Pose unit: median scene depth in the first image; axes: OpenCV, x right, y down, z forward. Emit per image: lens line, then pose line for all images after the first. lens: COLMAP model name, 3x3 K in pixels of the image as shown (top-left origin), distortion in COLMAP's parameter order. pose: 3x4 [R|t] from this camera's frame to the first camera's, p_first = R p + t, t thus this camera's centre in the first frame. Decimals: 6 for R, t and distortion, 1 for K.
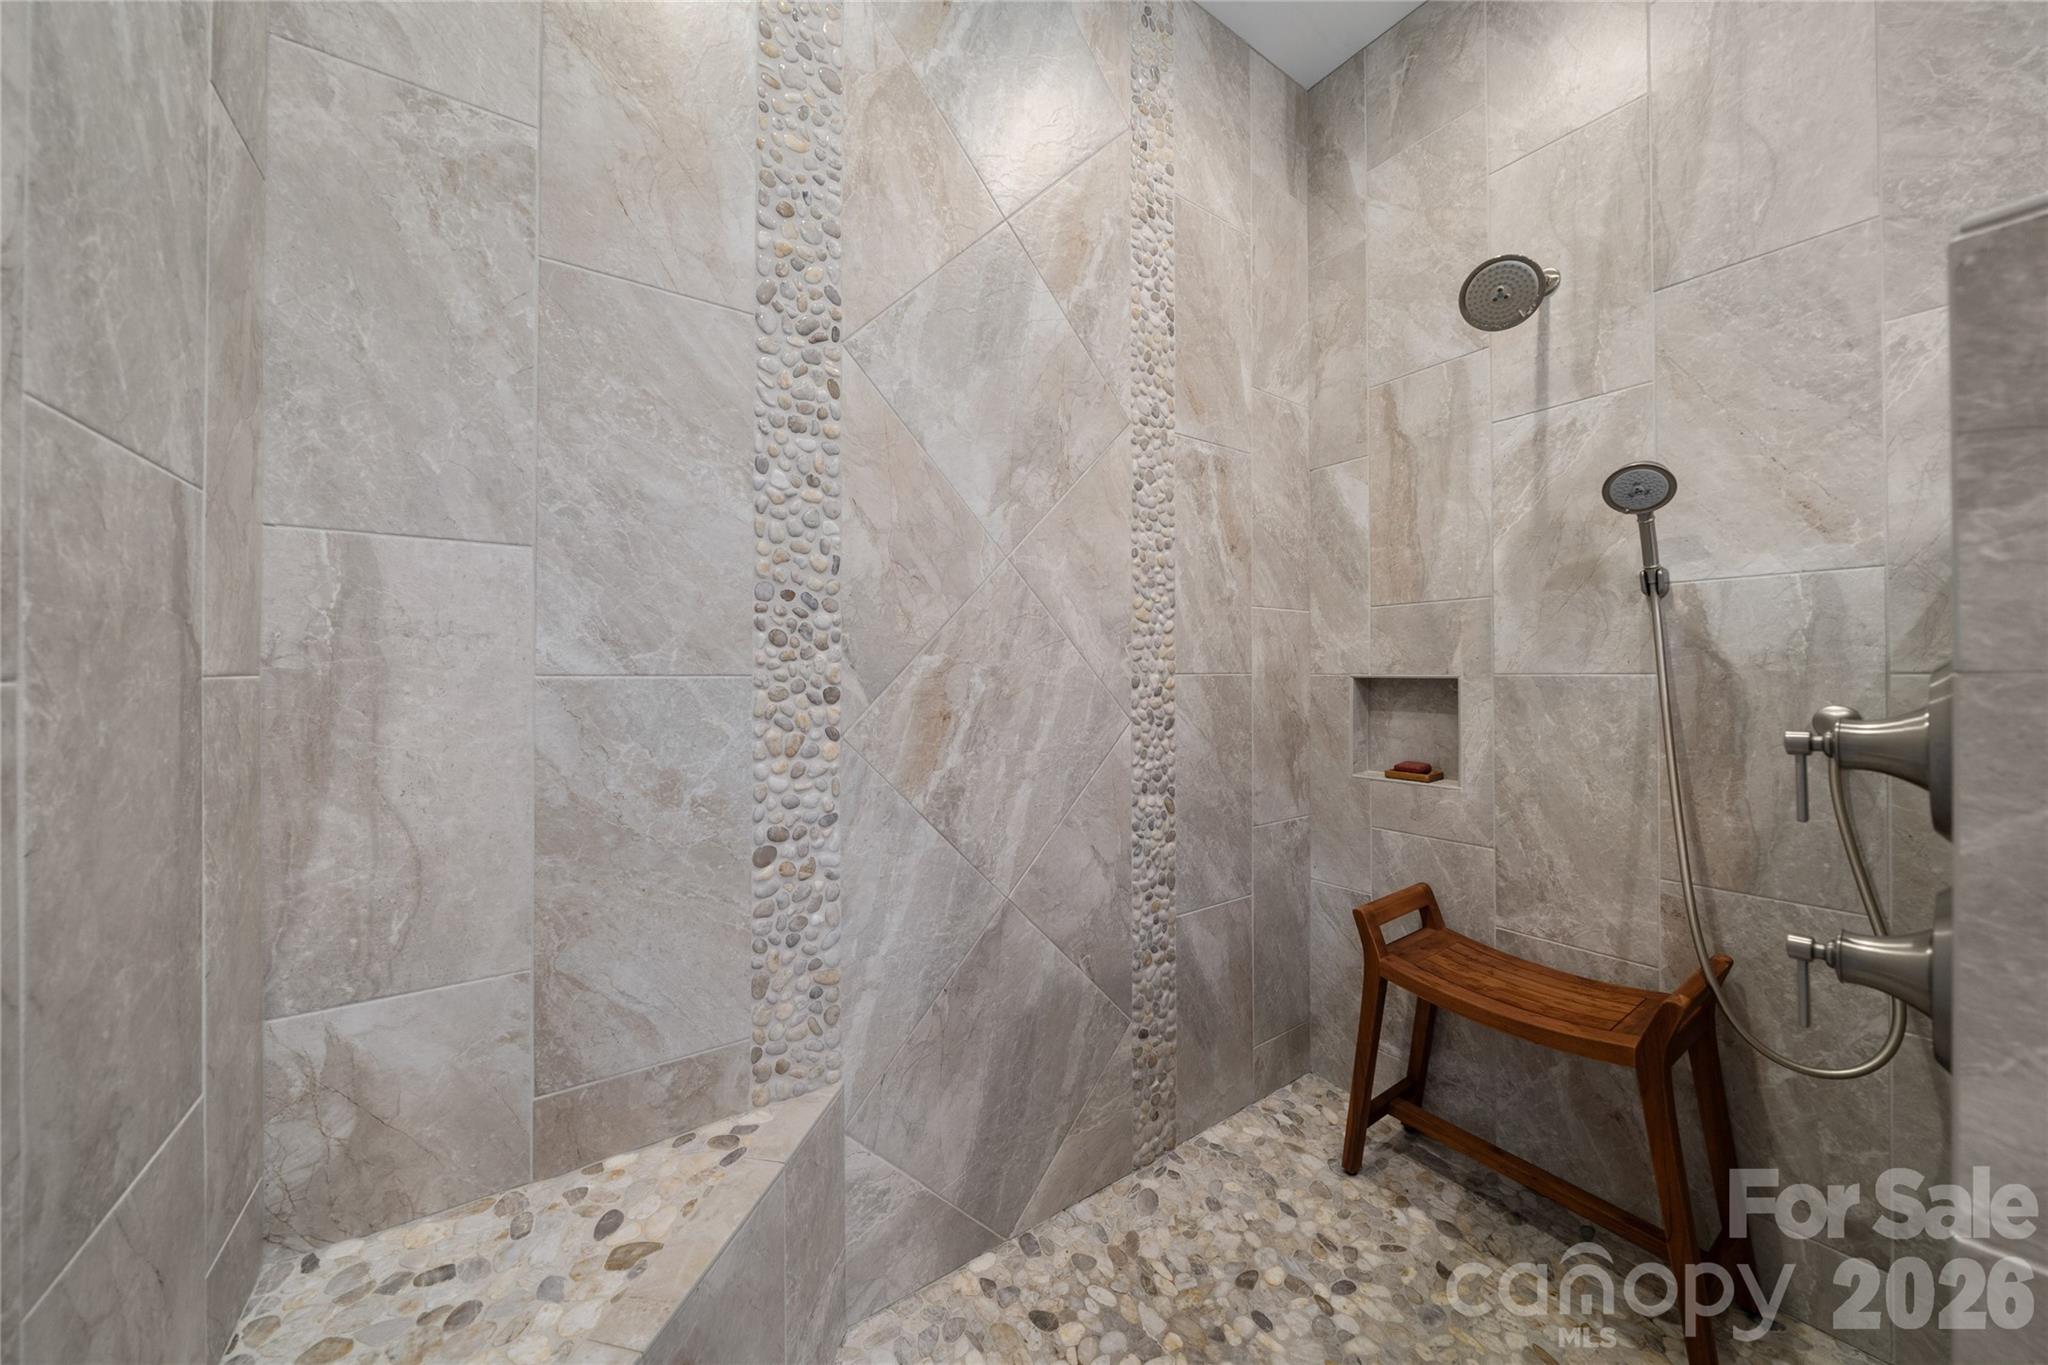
lens RADIAL K [[703.5, 0, 1022.9], [0, 703.5, 670.6], [0, 0, 1]] dist [-0.007376, -0.000013]
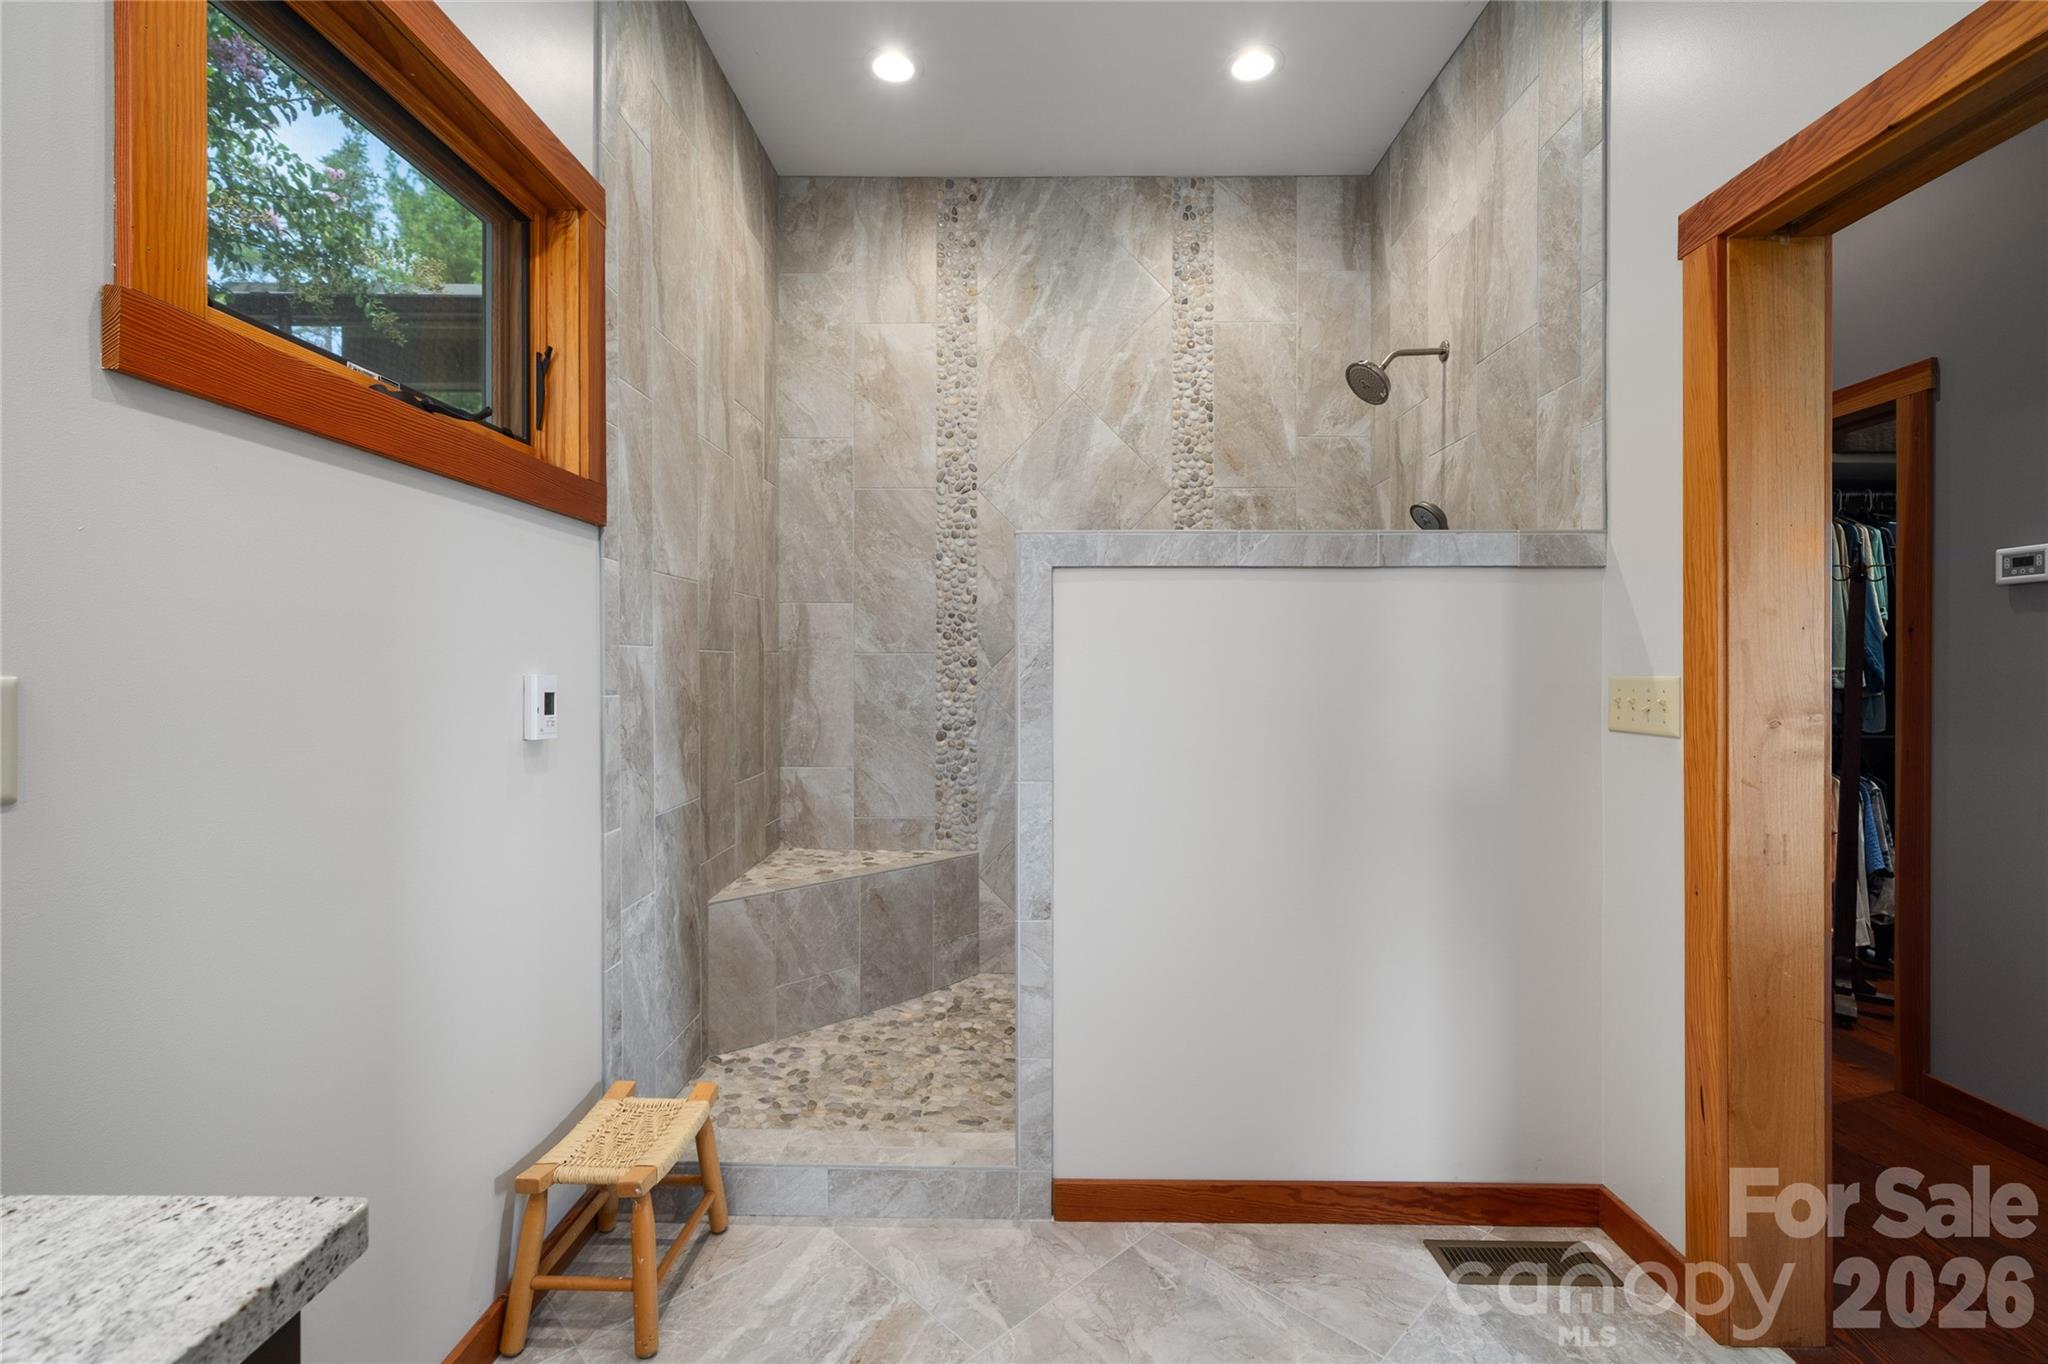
lens RADIAL K [[879.5, 0, 1024.4], [0, 879.5, 674.8], [0, 0, 1]] dist [0.000492, -0.000012]
pose [[0.817868, 0.006763, -0.575366, 1.386165], [0.001353, 0.999906, 0.013677, 0.036534], [0.575404, -0.011965, 0.817782, -1.061183]]
